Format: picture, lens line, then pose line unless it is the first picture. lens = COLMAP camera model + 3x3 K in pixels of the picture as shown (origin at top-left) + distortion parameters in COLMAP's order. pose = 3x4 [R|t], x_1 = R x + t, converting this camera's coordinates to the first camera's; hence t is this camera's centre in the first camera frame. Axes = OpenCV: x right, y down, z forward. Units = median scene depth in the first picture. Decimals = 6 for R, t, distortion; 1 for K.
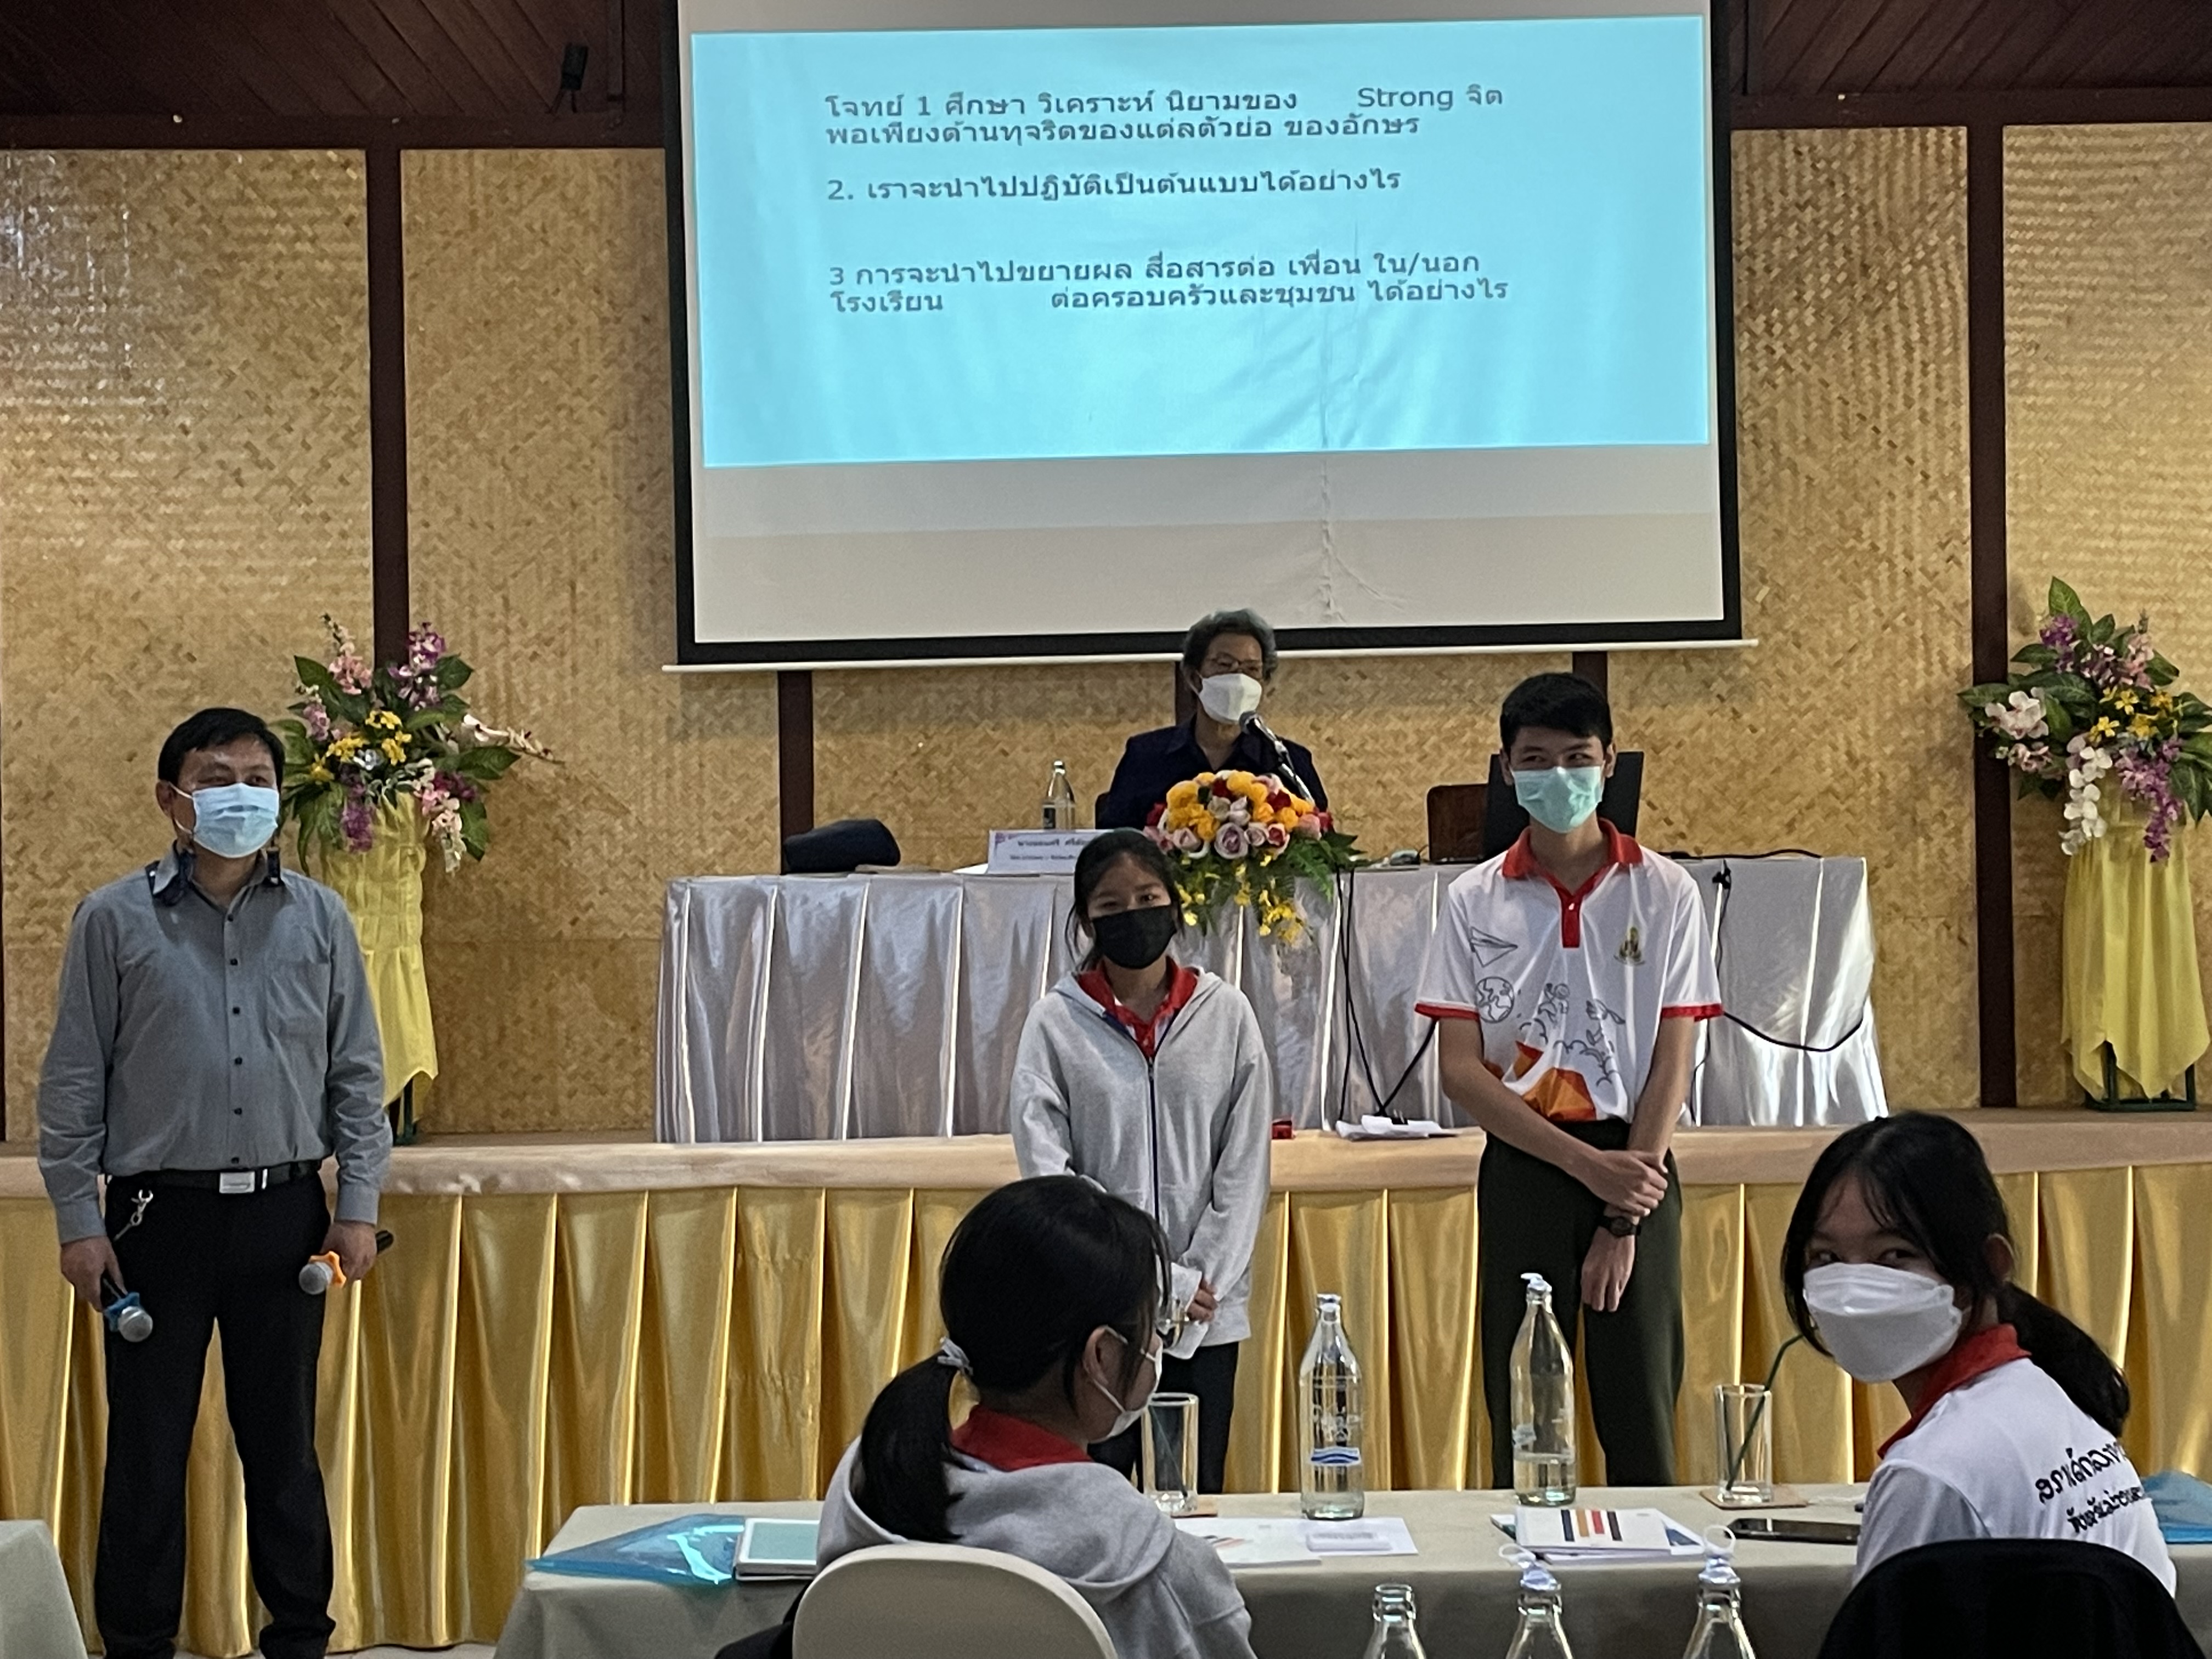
lens RADIAL K [[3515.7, 0, 1109.8], [0, 3515.7, 872.3], [0, 0, 1]] dist [0.090713, 0.000000]
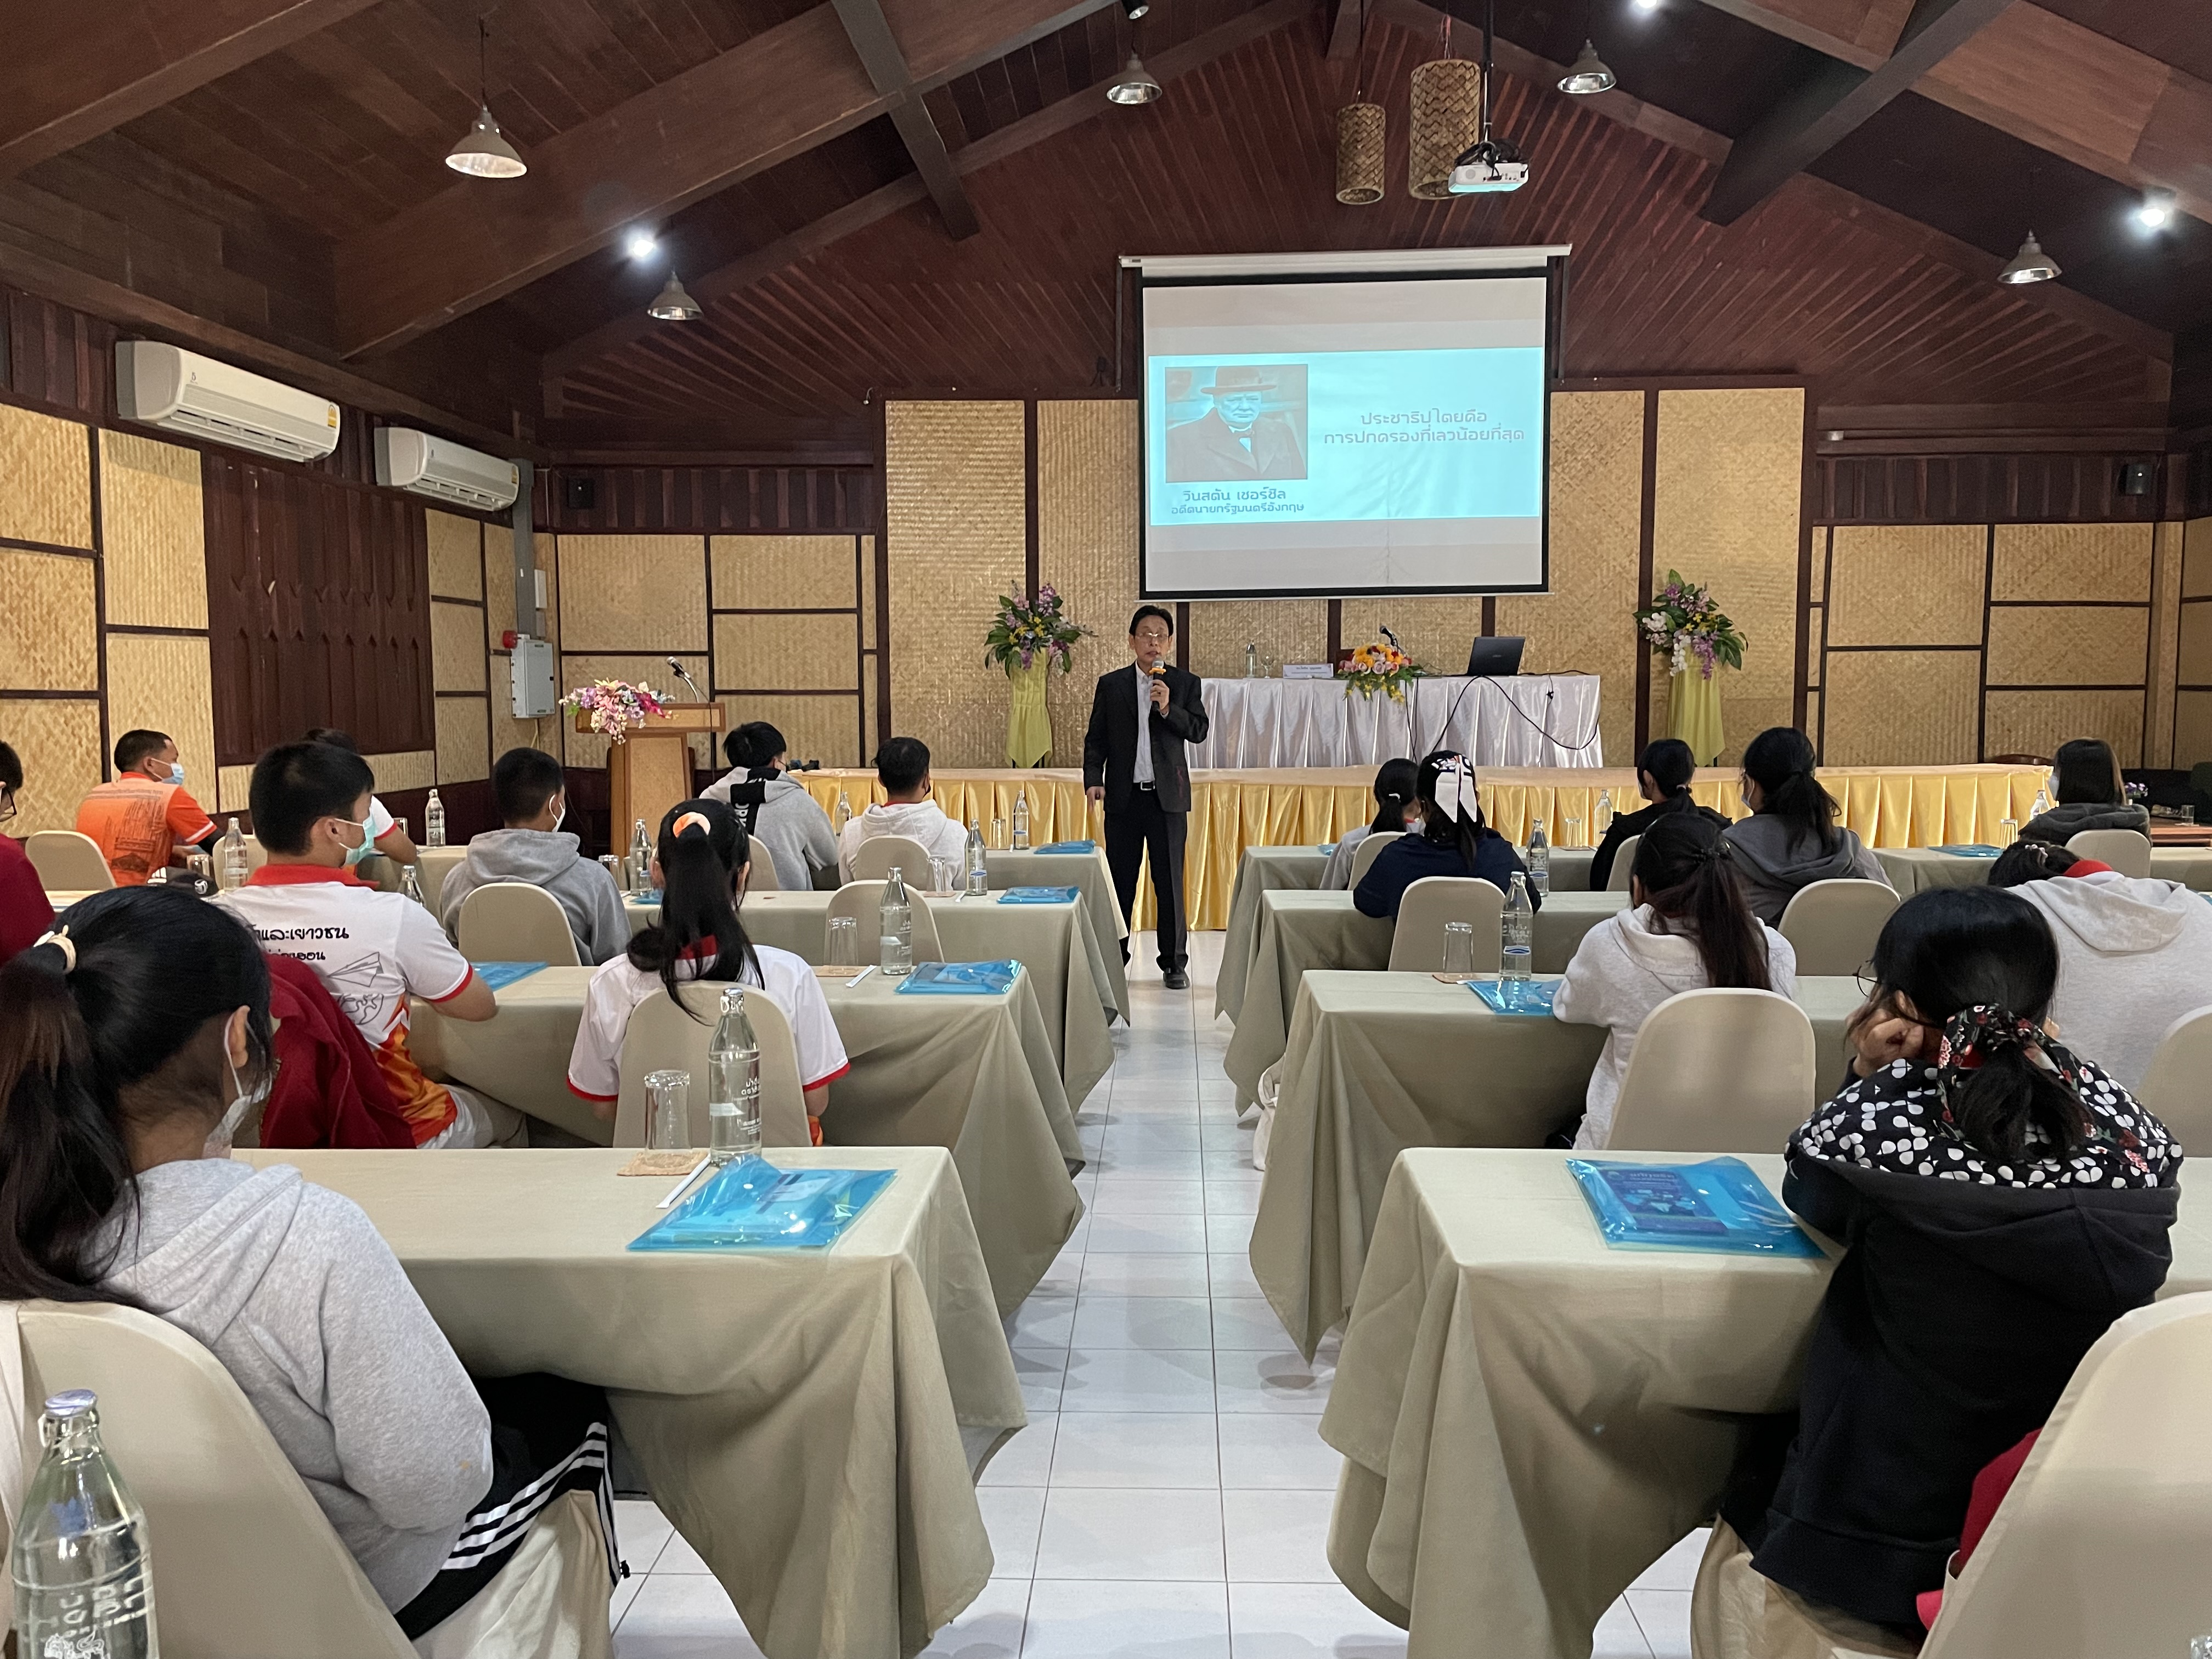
lens RADIAL K [[1685.9, 0, 1111.9], [0, 1685.9, 831.6], [0, 0, 1]] dist [0.075056, -0.068979]
pose [[0.998739, 0.015302, -0.047821, -0.079951], [-0.011060, 0.996082, 0.087745, 0.003755], [0.048976, -0.087105, 0.994994, -0.275400]]
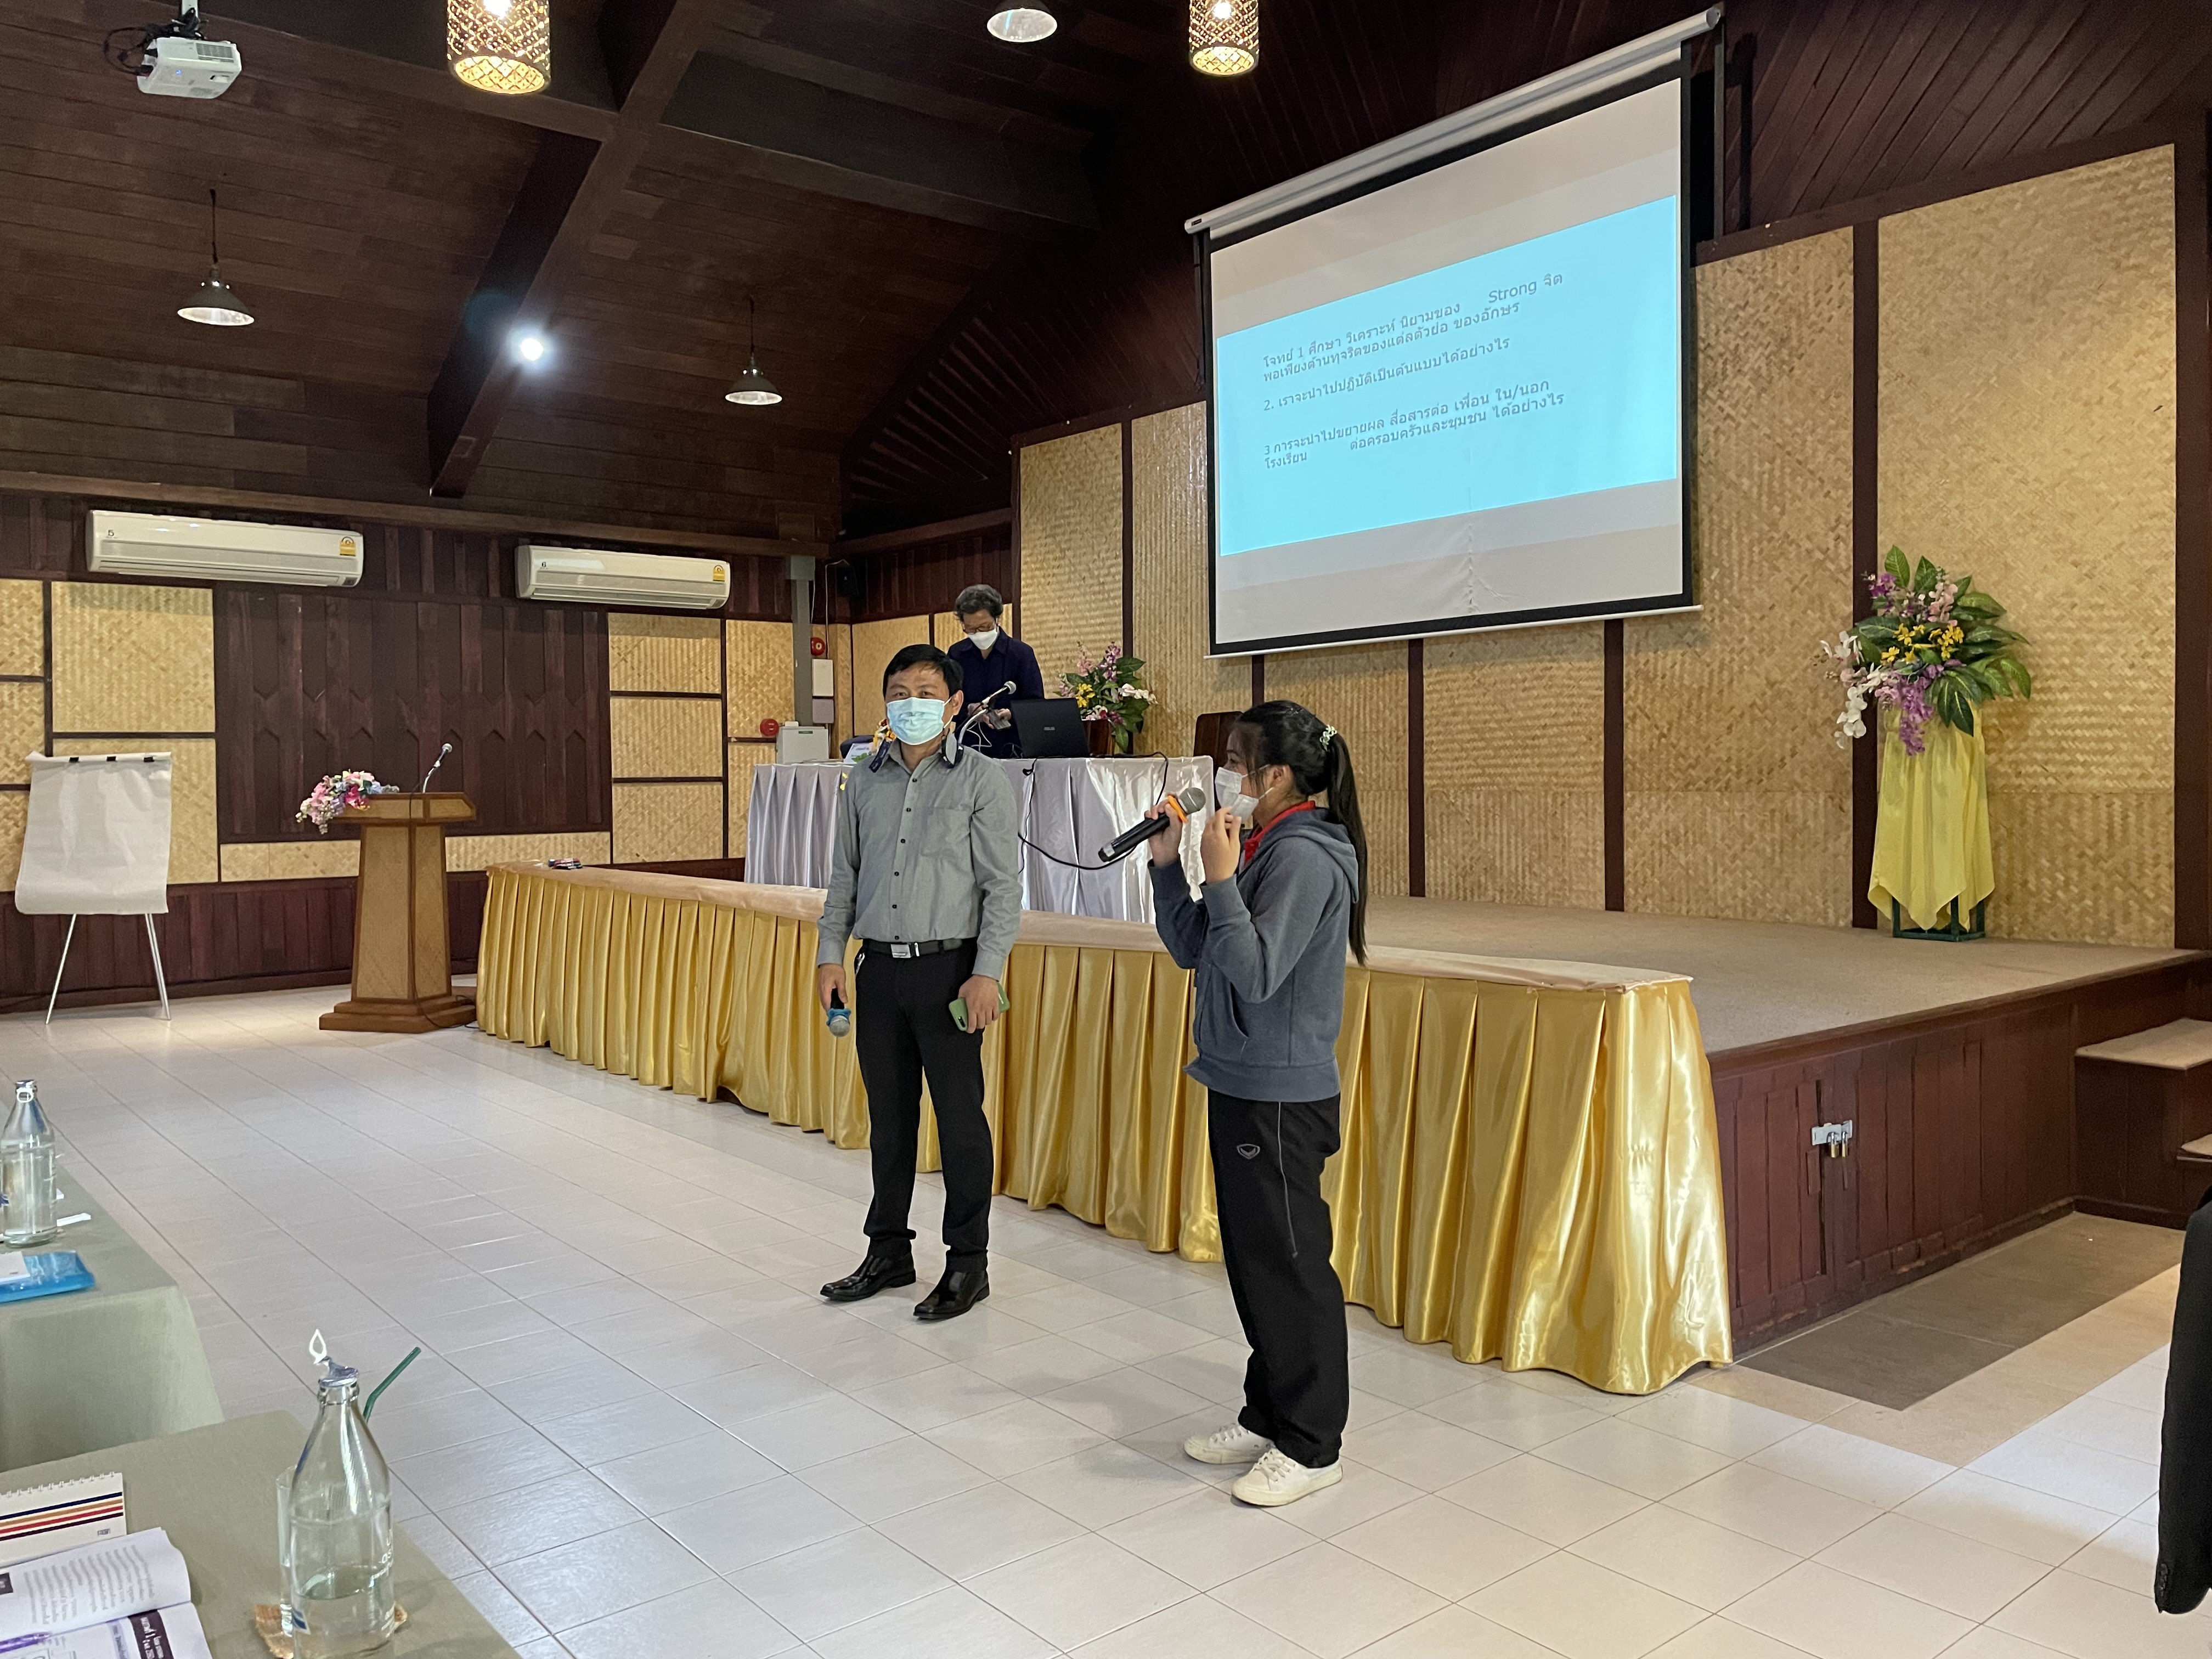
lens RADIAL K [[1685.9, 0, 1099.7], [0, 1685.9, 810.0], [0, 0, 1]] dist [0.075056, -0.068979]
pose [[0.618753, 0.027724, -0.785096, 0.598094], [0.003615, 0.999266, 0.038135, -0.007259], [0.785577, -0.026434, 0.618198, 0.347053]]
